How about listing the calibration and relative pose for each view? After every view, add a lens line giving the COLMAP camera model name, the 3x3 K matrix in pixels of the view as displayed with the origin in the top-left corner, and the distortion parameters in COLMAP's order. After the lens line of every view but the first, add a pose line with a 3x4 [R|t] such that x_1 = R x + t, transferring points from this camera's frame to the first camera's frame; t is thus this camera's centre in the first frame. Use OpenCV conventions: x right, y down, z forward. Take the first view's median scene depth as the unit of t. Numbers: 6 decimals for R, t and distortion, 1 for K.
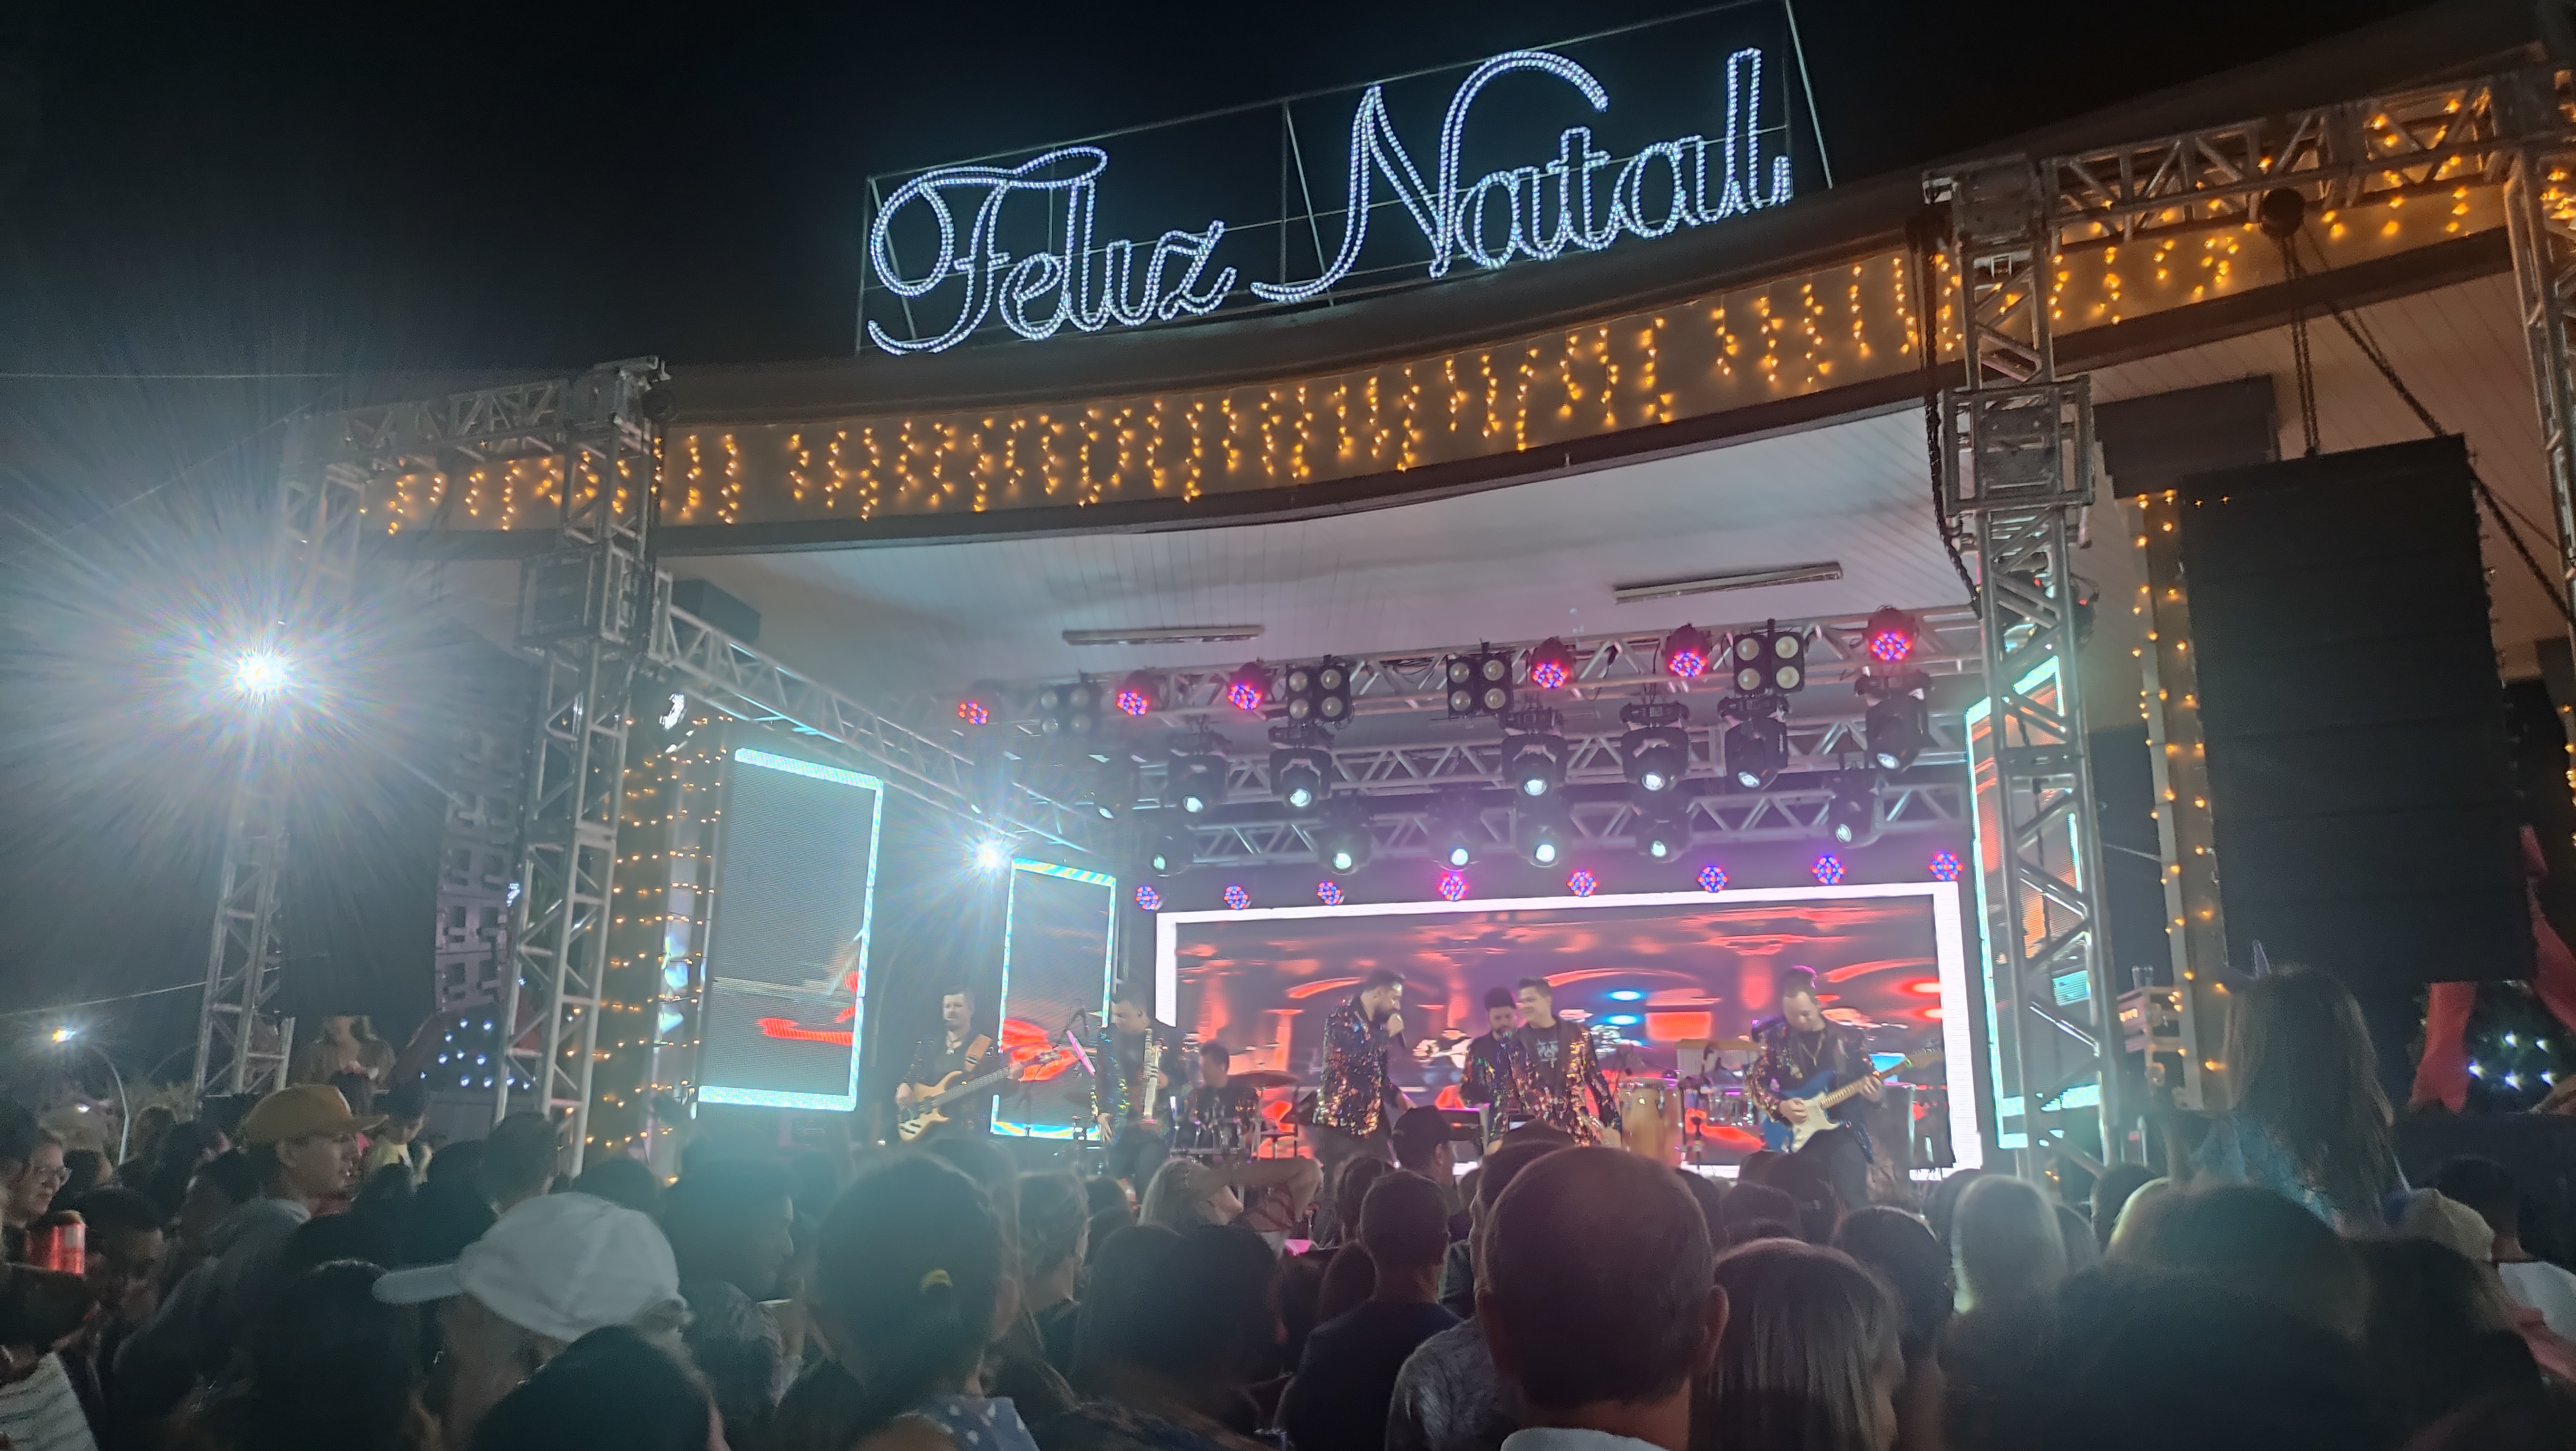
lens RADIAL K [[1884.2, 0, 1290.4], [0, 1884.2, 734.2], [0, 0, 1]] dist [0.073720, -0.075029]
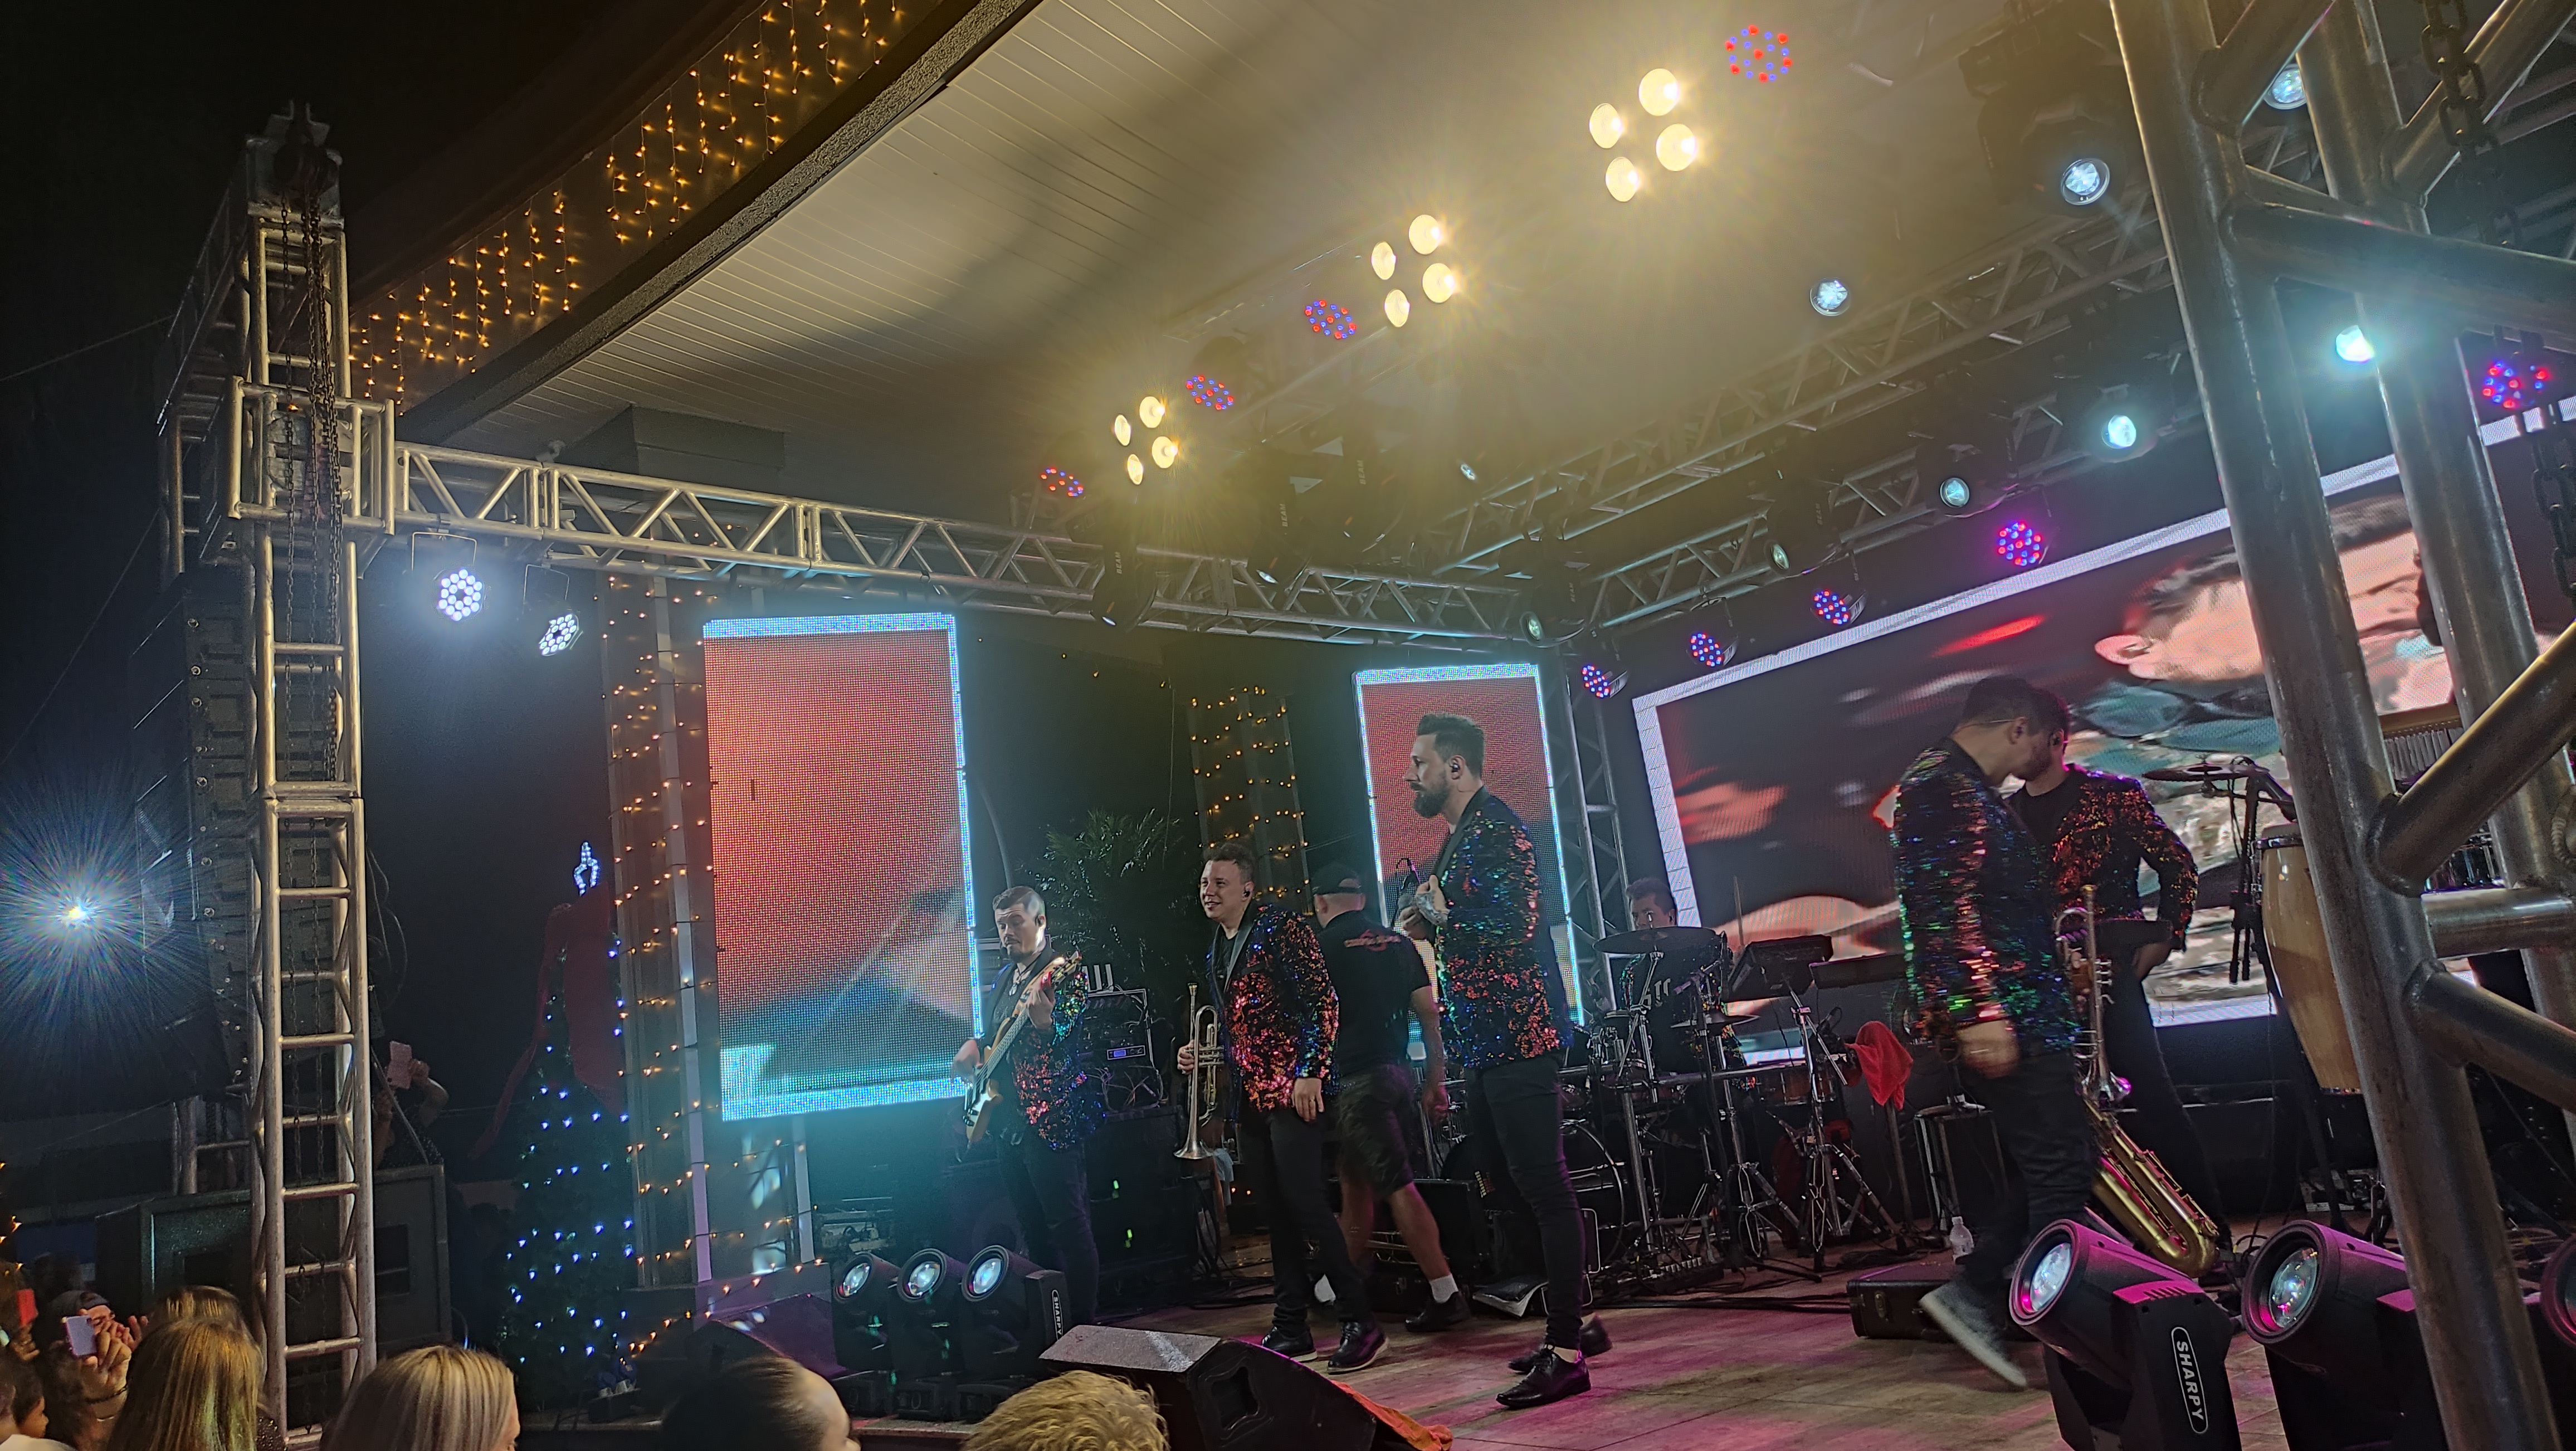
lens RADIAL K [[1884.2, 0, 1287.3], [0, 1884.2, 738.8], [0, 0, 1]] dist [0.073720, -0.075029]
pose [[0.823778, -0.210038, -0.526567, 0.276027], [0.254607, 0.966962, 0.012612, 0.105709], [0.506522, -0.144457, 0.850040, 0.555114]]
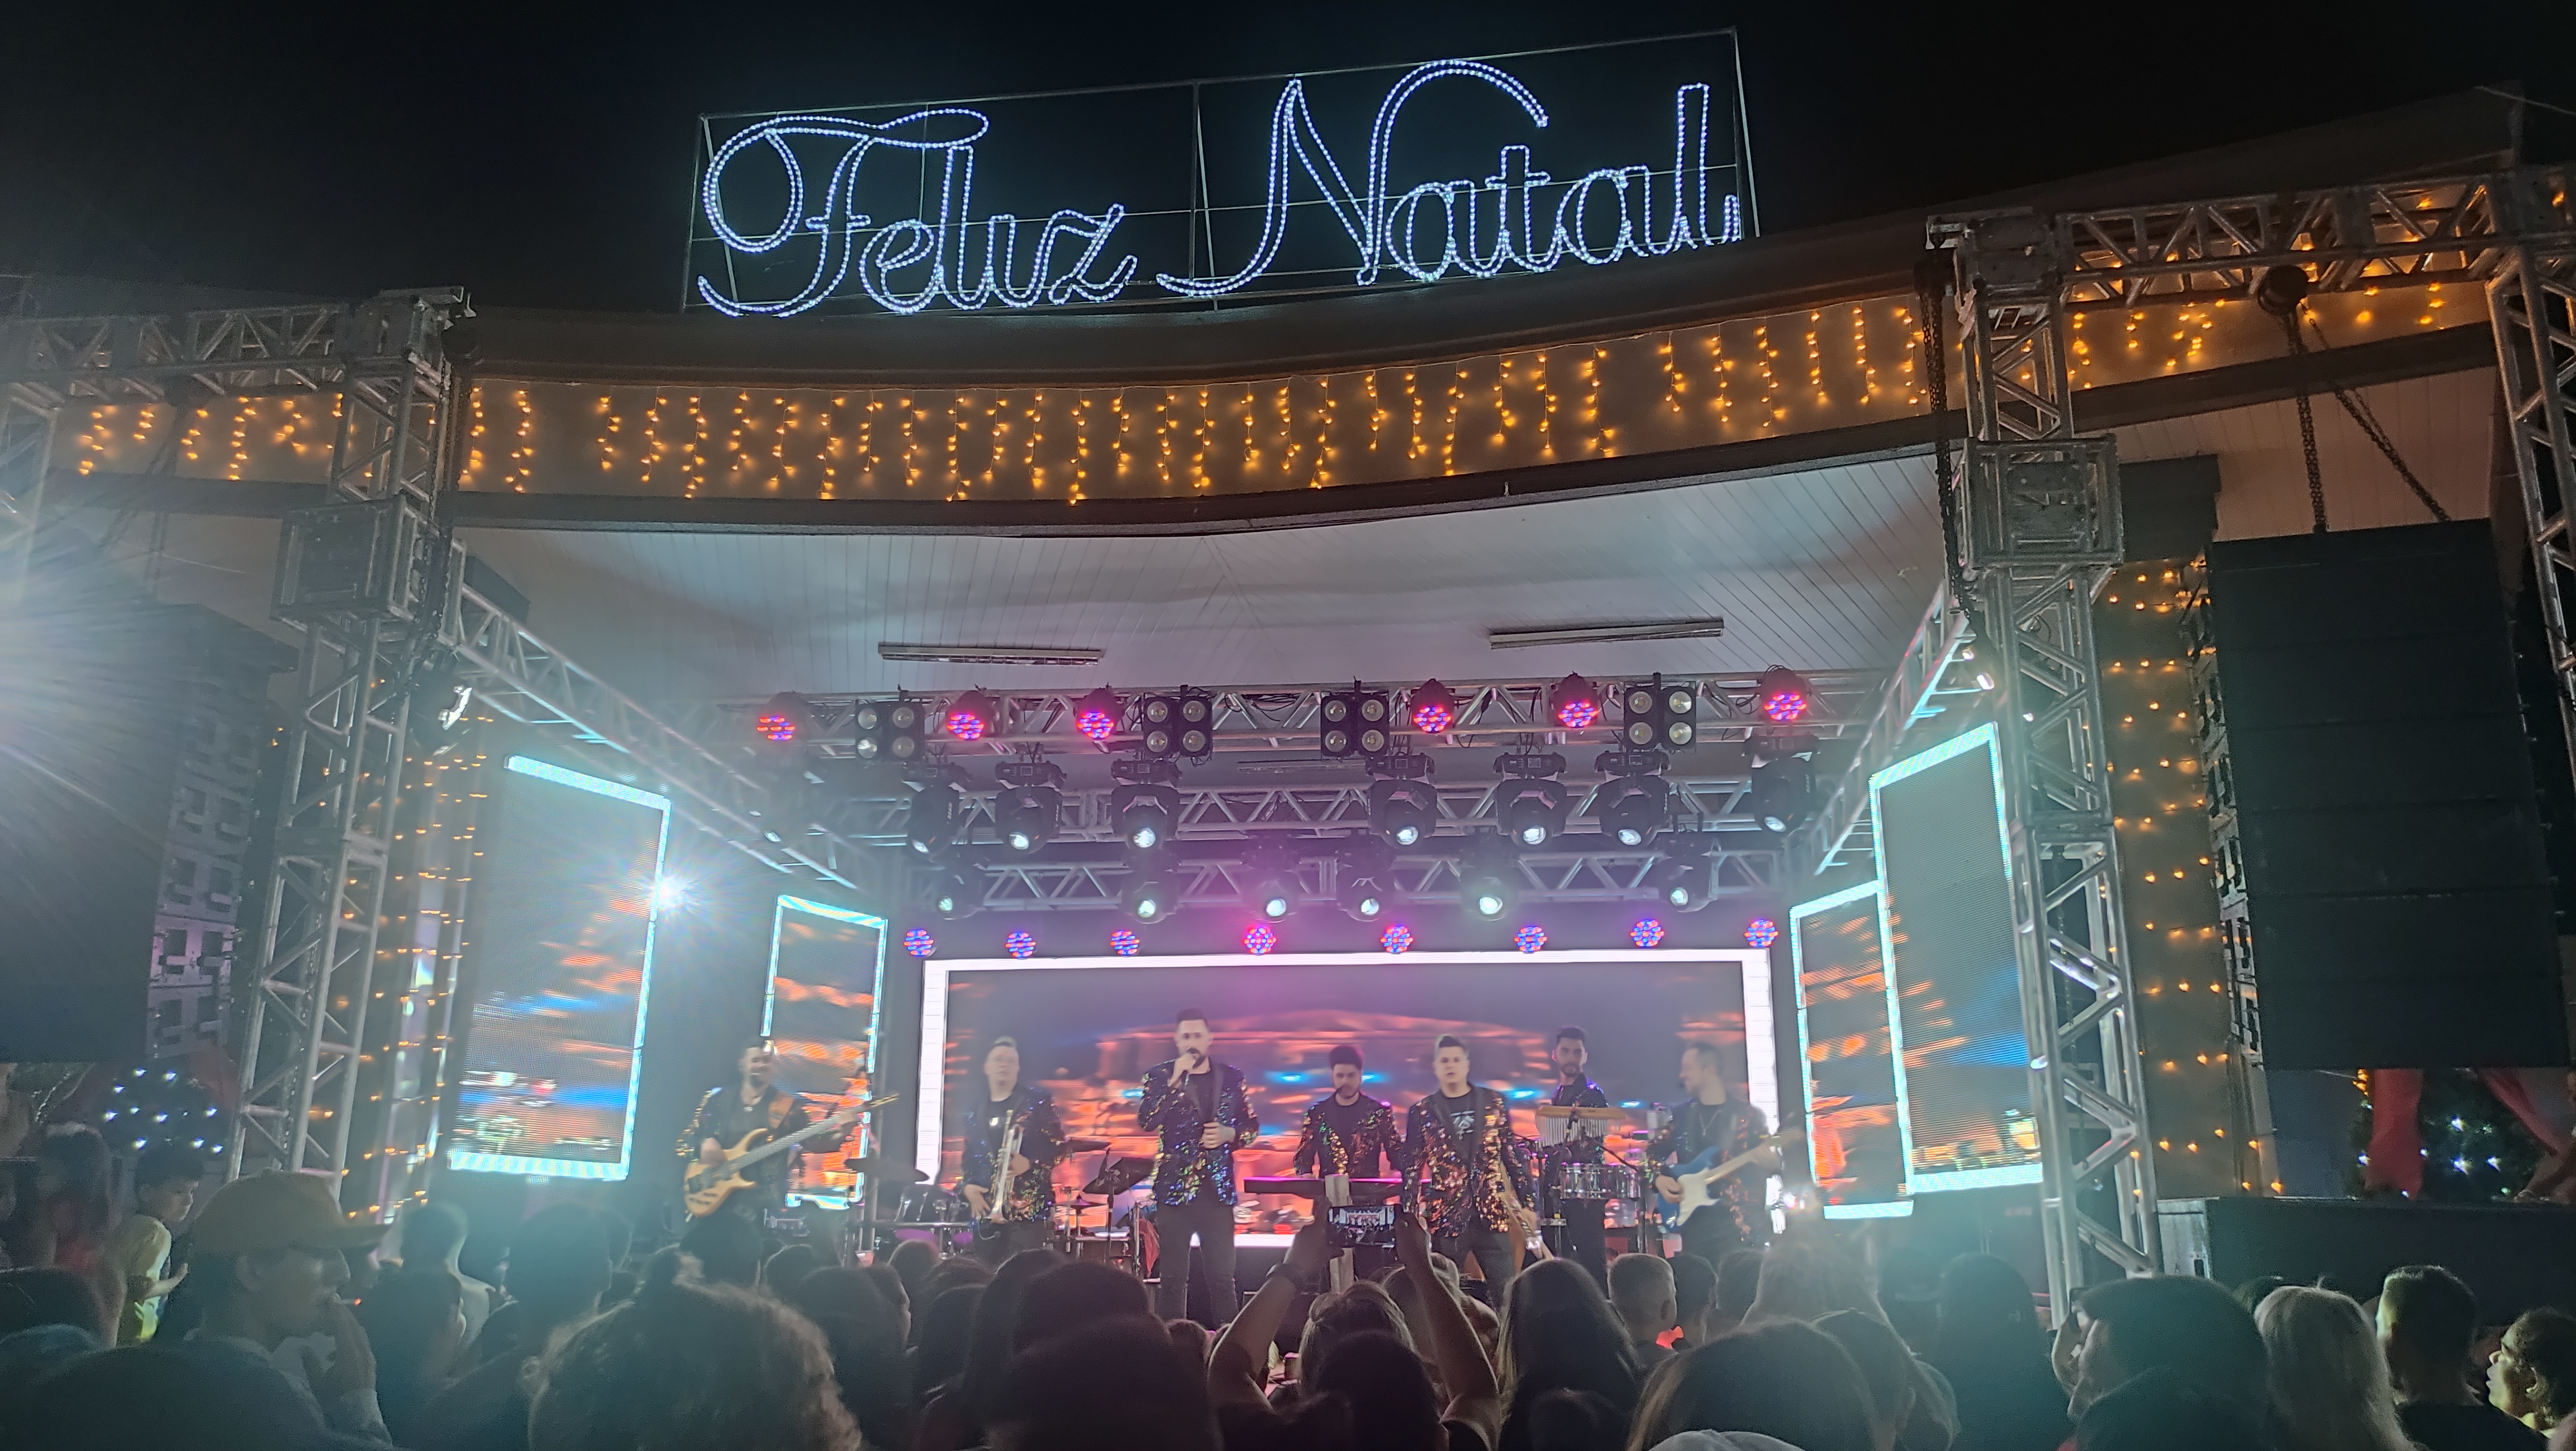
lens RADIAL K [[1884.2, 0, 1290.0], [0, 1884.2, 730.4], [0, 0, 1]] dist [0.073720, -0.075029]
pose [[0.979053, 0.051020, 0.197111, -0.128162], [-0.045219, 0.998404, -0.033825, 0.010661], [-0.198523, 0.024203, 0.979797, 0.095003]]
